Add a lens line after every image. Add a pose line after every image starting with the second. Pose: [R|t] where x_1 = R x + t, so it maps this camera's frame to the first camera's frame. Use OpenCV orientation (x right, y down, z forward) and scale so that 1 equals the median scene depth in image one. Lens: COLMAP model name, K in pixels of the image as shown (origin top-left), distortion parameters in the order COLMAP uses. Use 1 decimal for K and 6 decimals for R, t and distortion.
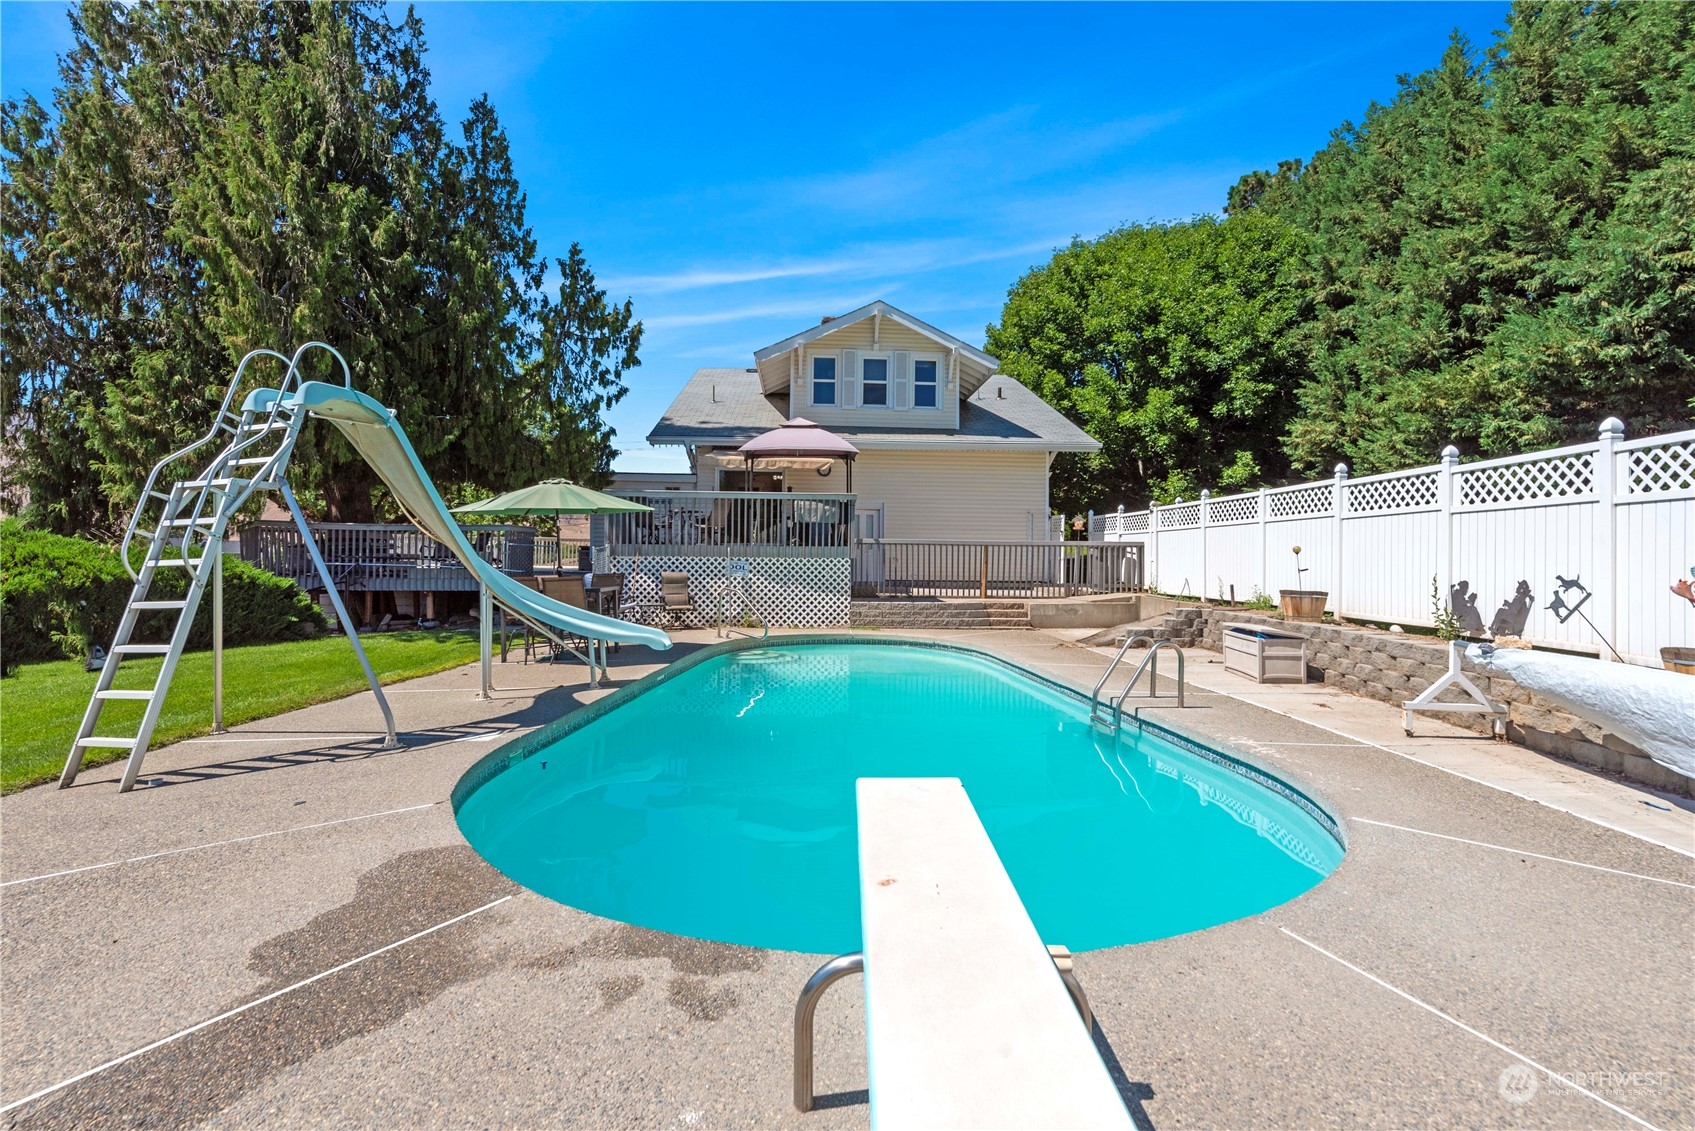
lens RADIAL K [[715.3, 0, 847.5], [0, 715.3, 565.5], [0, 0, 1]] dist [-0.010675, -0.000200]
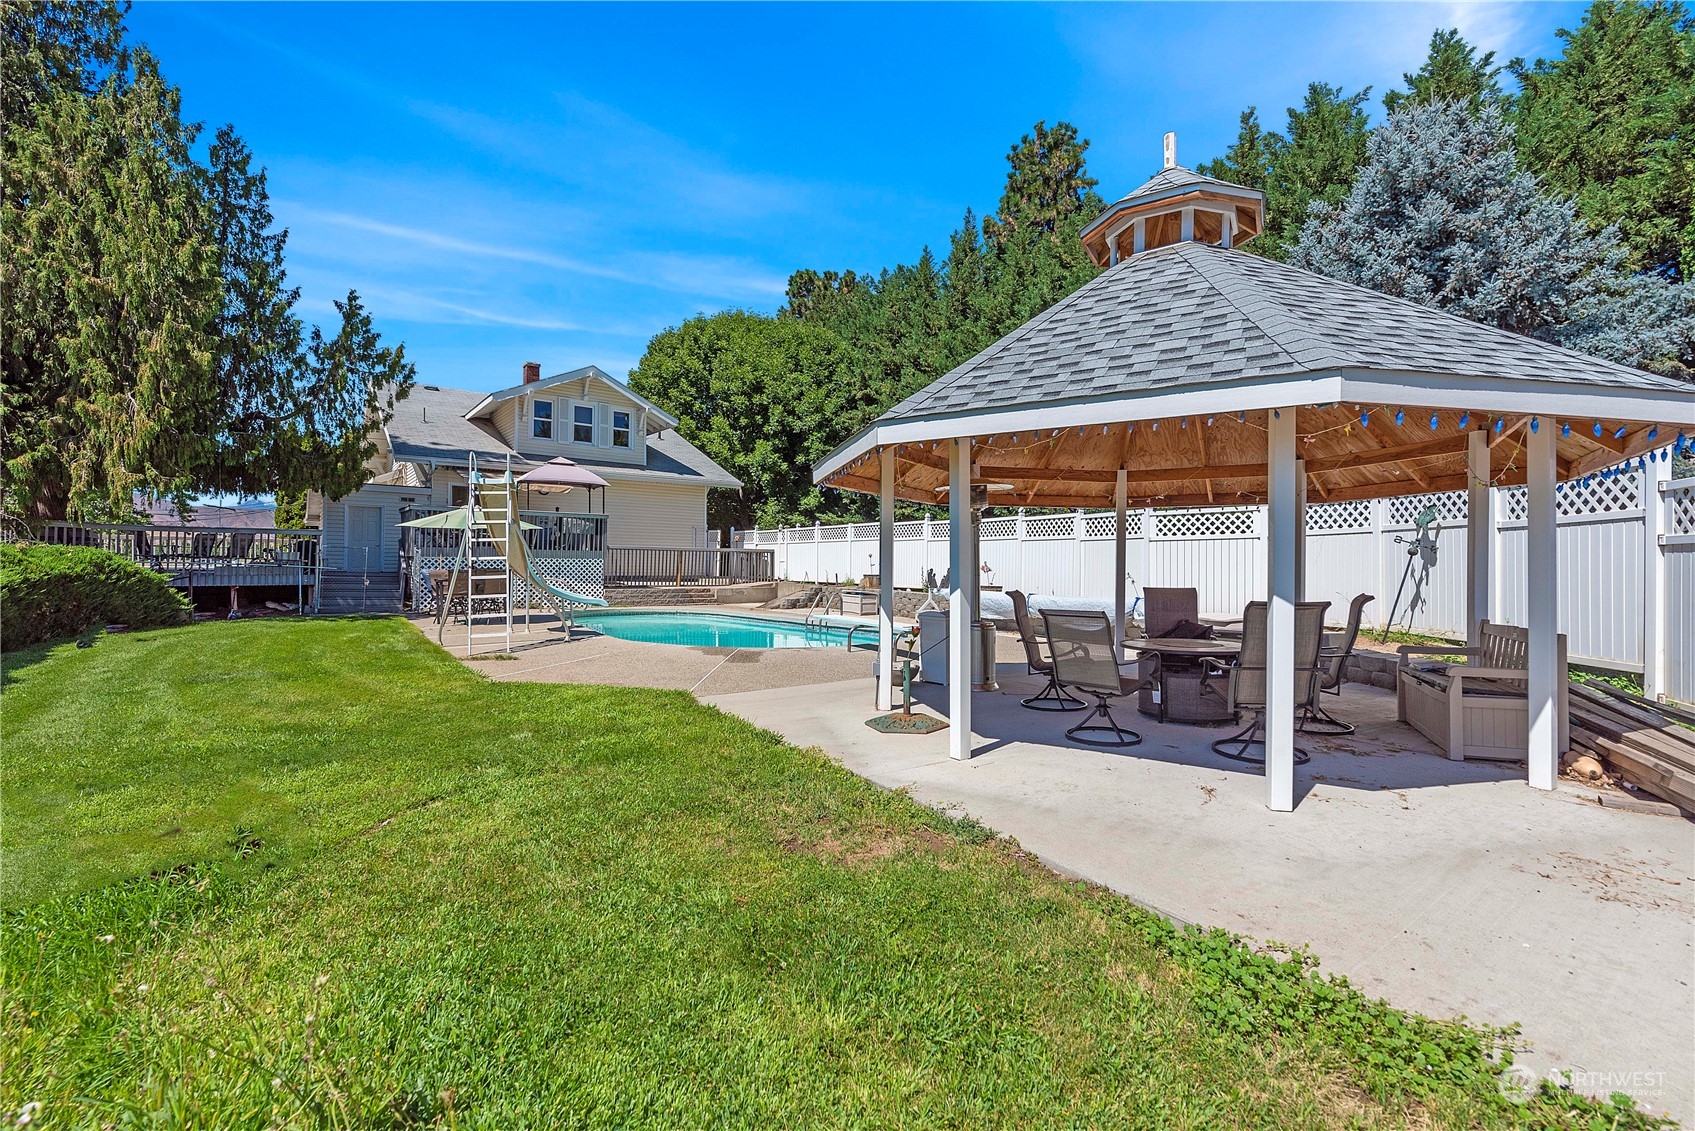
lens RADIAL K [[745.9, 0, 847.5], [0, 745.9, 565.5], [0, 0, 1]] dist [-0.001668, -0.000142]
pose [[0.820344, -0.001400, 0.571869, -0.291712], [0.004418, 0.999983, -0.003889, 0.006552], [-0.571853, 0.005717, 0.820336, -0.328267]]
